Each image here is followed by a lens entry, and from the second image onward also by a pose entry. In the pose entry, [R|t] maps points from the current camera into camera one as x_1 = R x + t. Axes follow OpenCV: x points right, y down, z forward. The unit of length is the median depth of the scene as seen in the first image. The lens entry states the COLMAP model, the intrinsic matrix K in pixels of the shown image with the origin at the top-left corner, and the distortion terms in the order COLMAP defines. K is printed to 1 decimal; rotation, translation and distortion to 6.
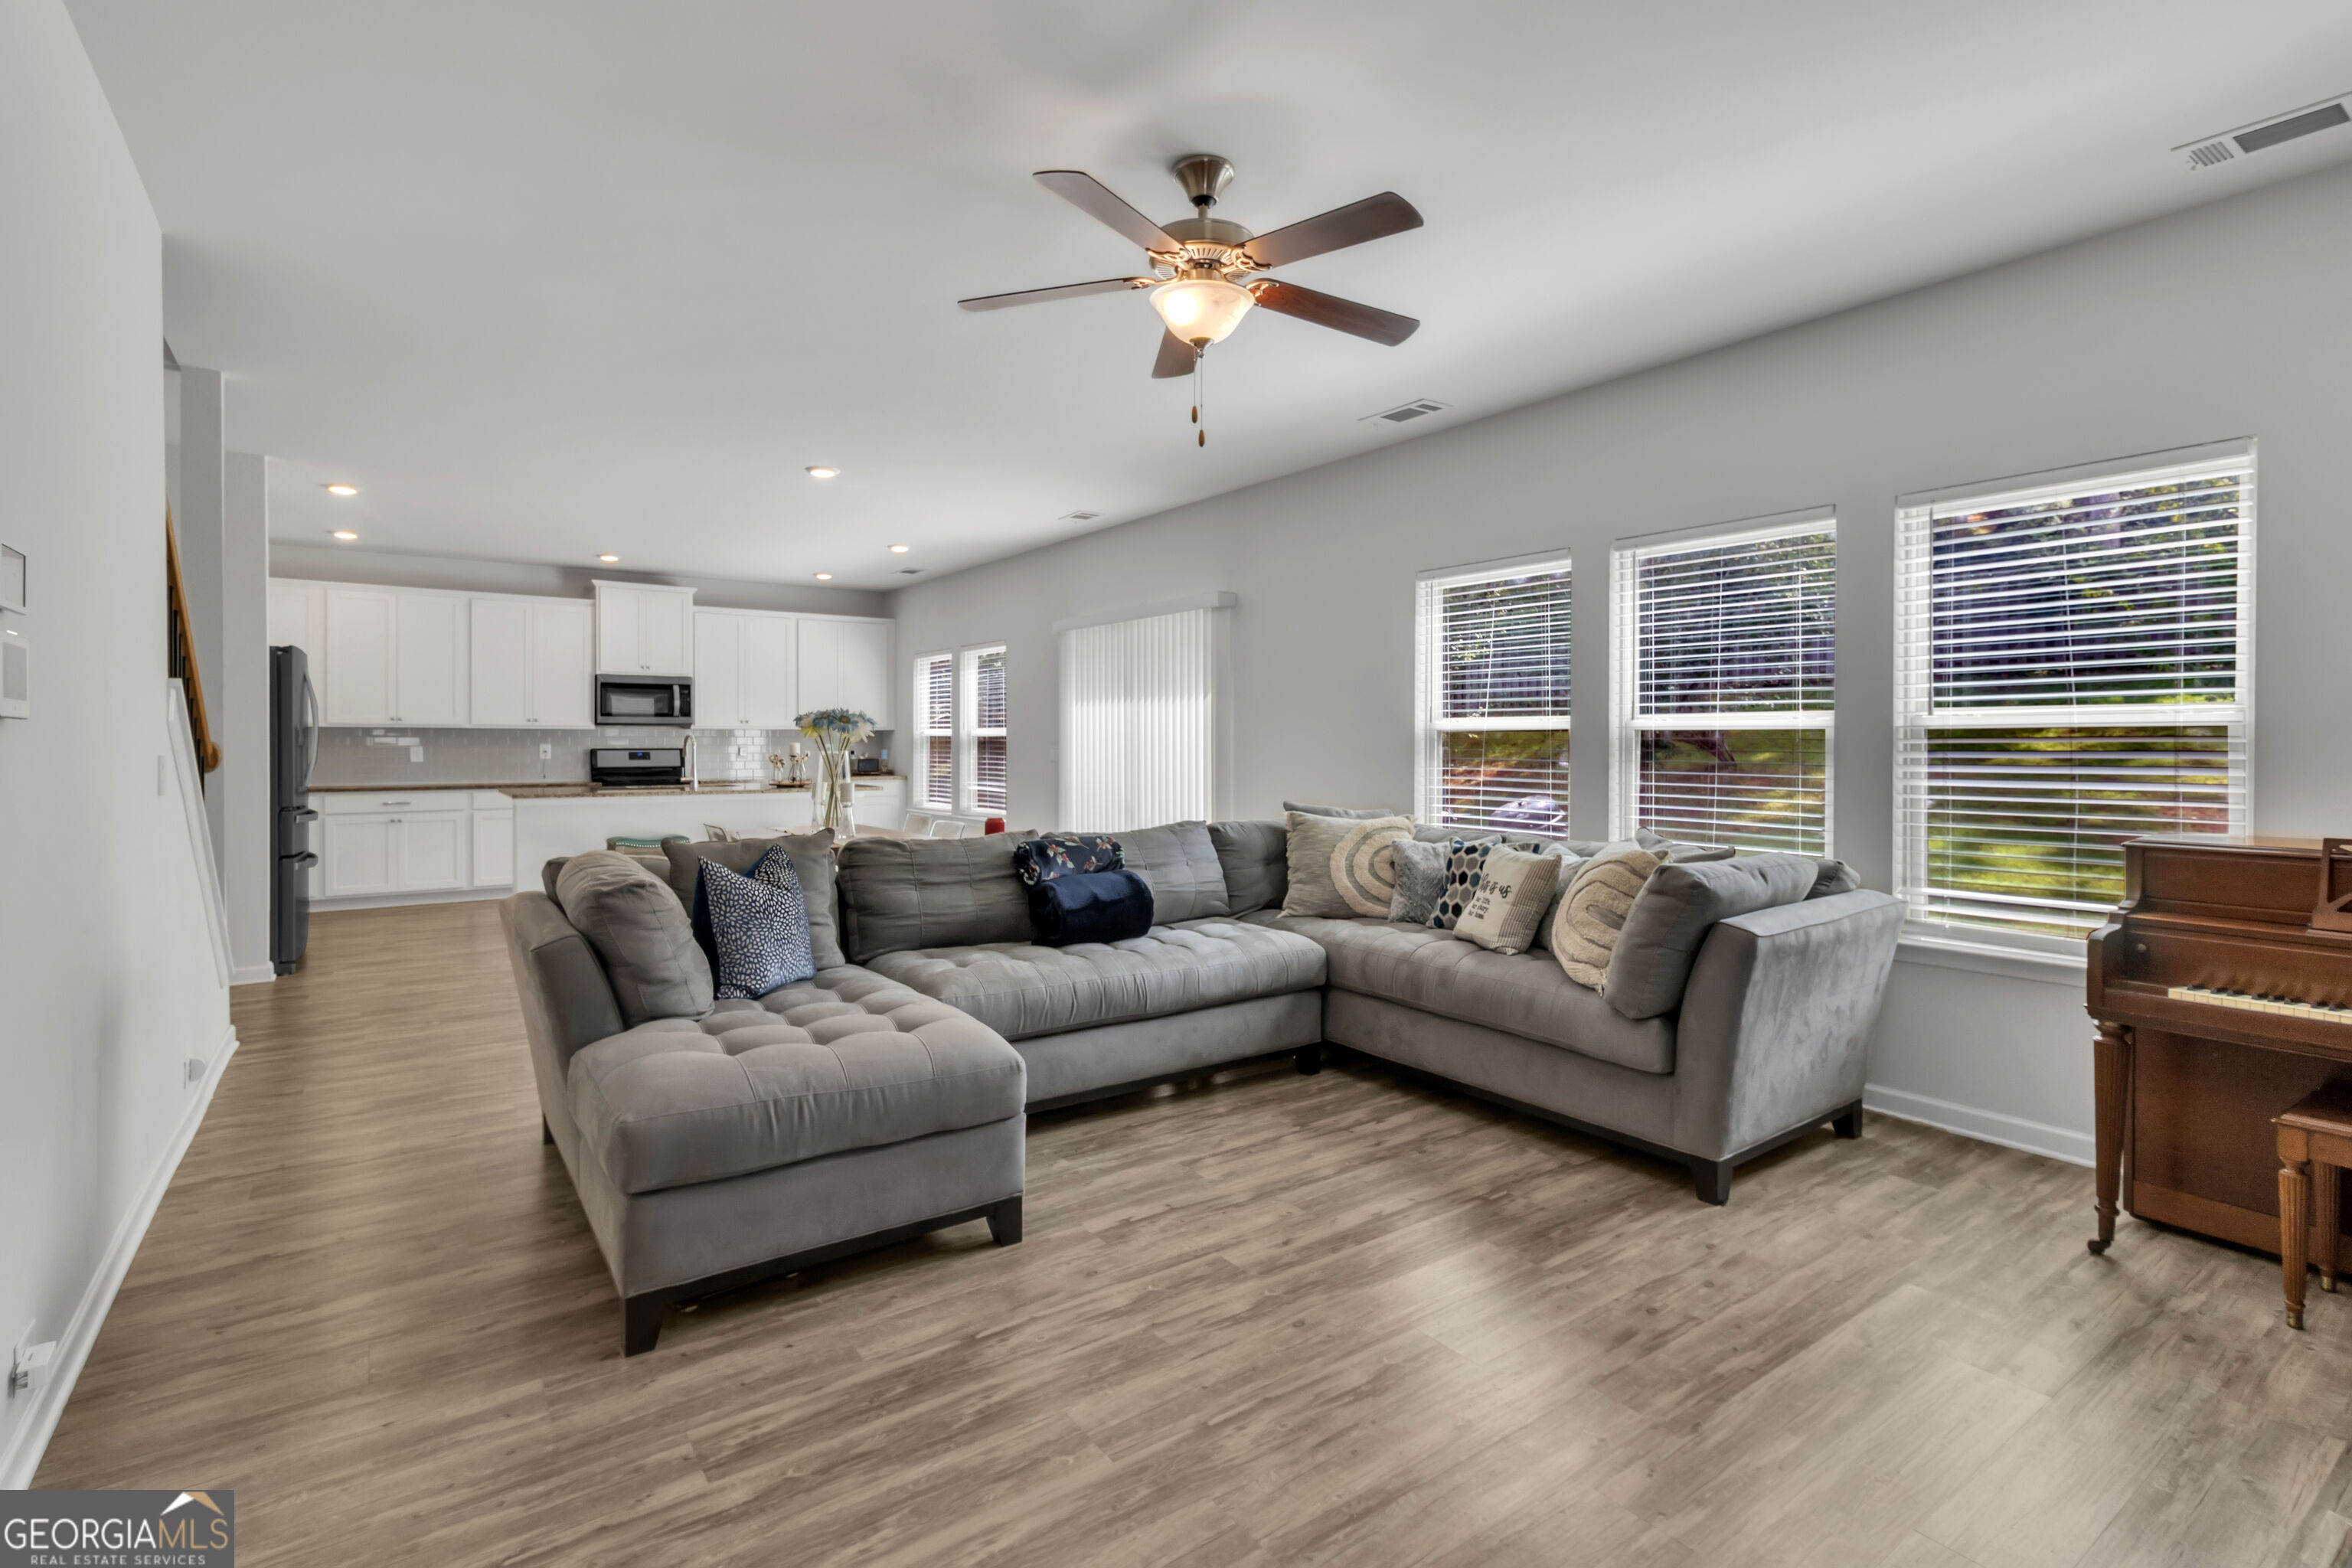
lens RADIAL K [[1121.8, 0, 1206.6], [0, 1121.8, 741.6], [0, 0, 1]] dist [0.011048, -0.000591]
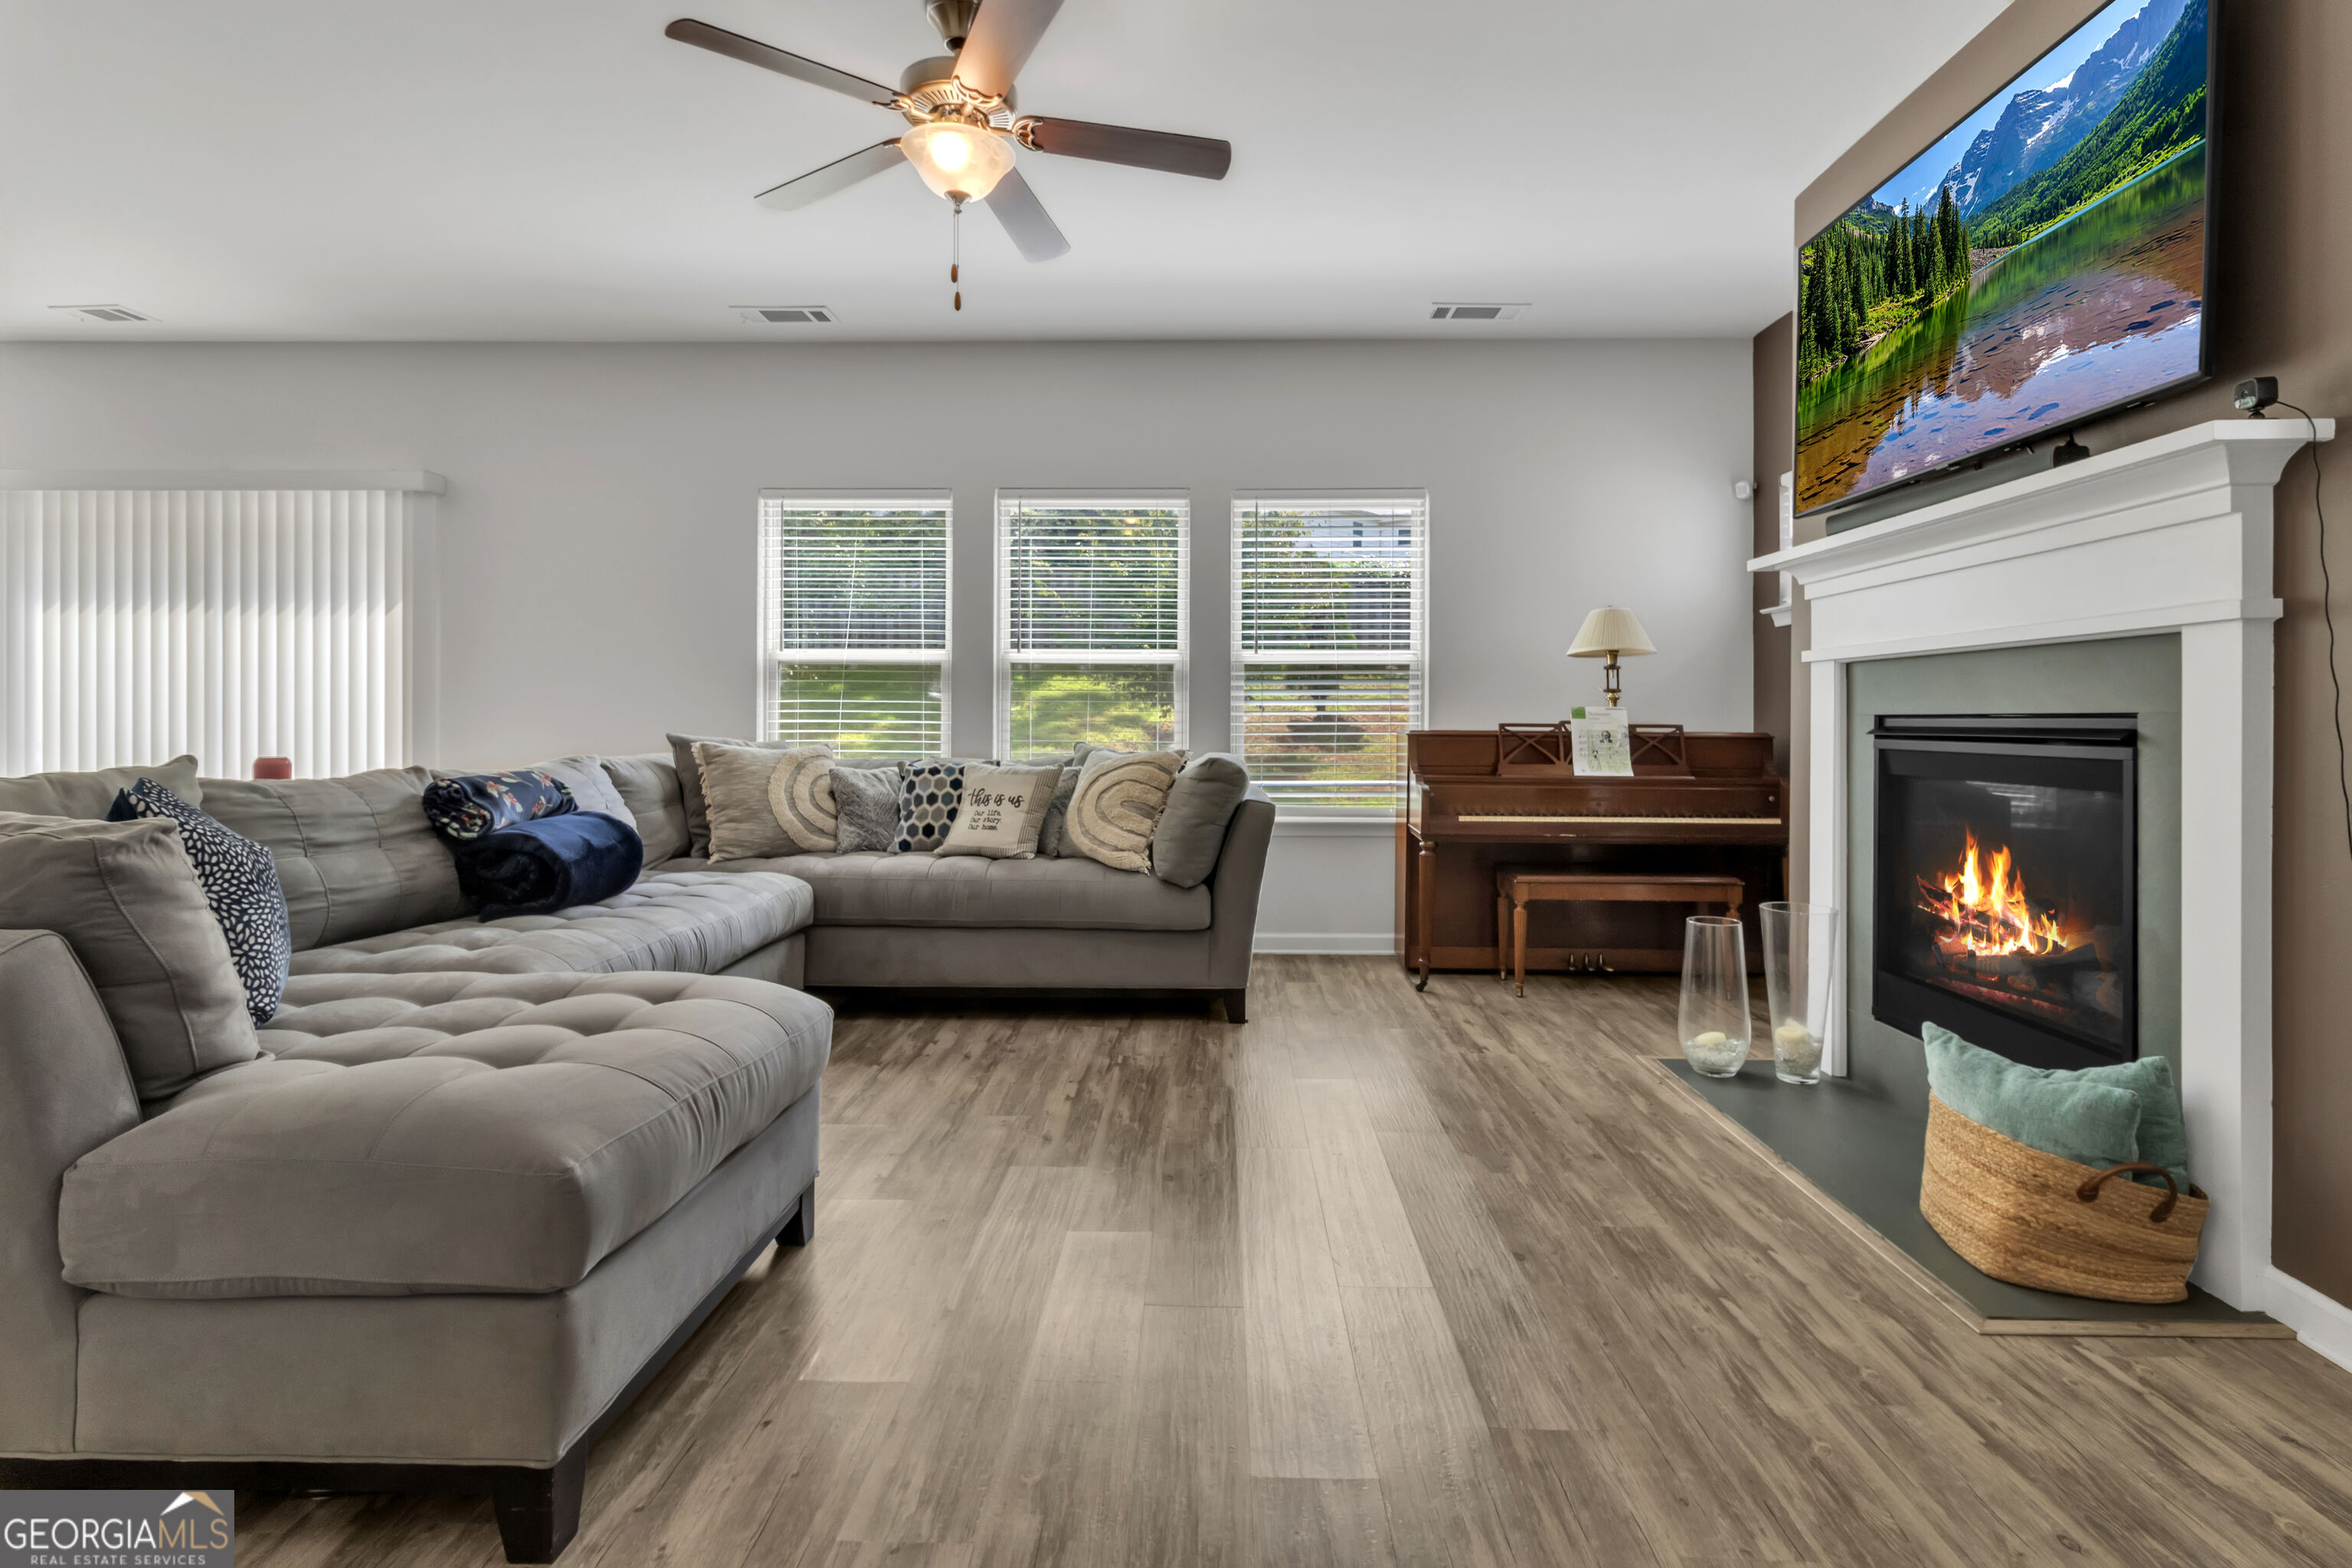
lens RADIAL K [[1121.8, 0, 1218.2], [0, 1121.8, 716.3], [0, 0, 1]] dist [0.011048, -0.000591]
pose [[0.603281, 0.002731, 0.797524, -0.488848], [-0.000827, 0.999996, -0.002799, 0.058723], [-0.797528, 0.001029, 0.603281, 0.218203]]
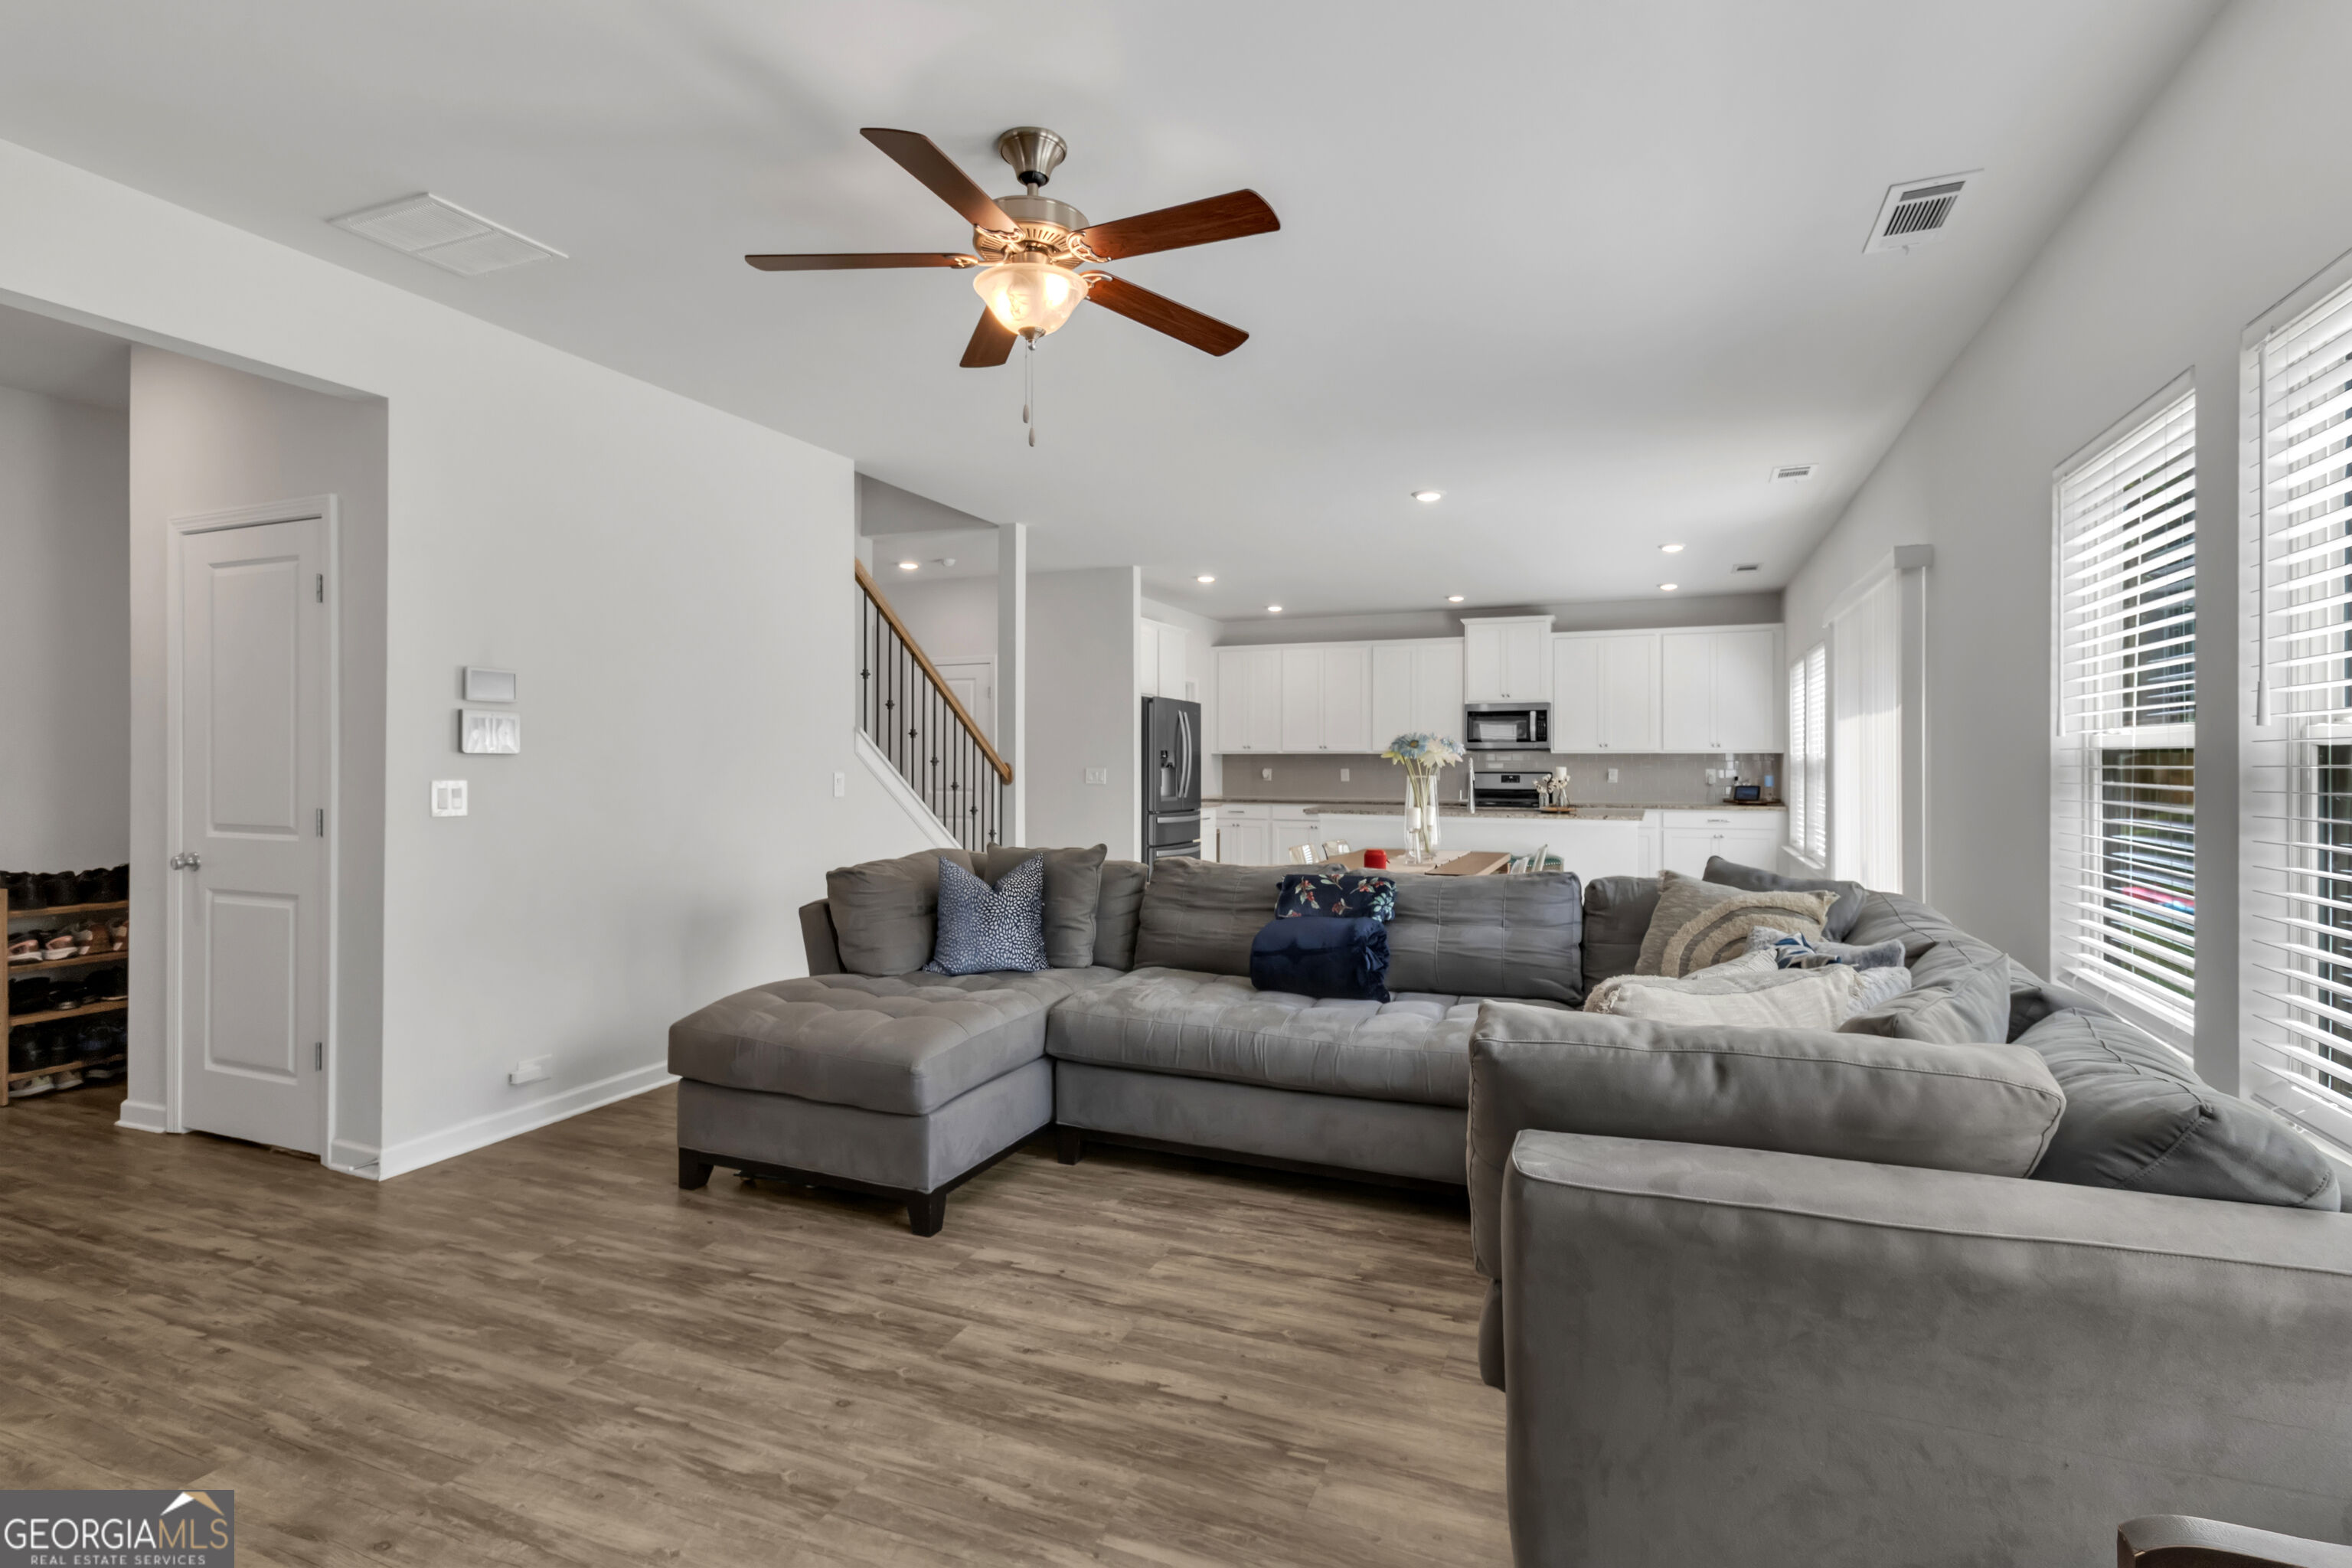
lens RADIAL K [[1121.8, 0, 1175.5], [0, 1121.8, 762.0], [0, 0, 1]] dist [0.011048, -0.000591]
pose [[0.513325, 0.000353, -0.858194, 0.666406], [-0.002956, 0.999995, -0.001357, -0.002875], [0.858189, 0.003233, 0.513323, 0.501946]]
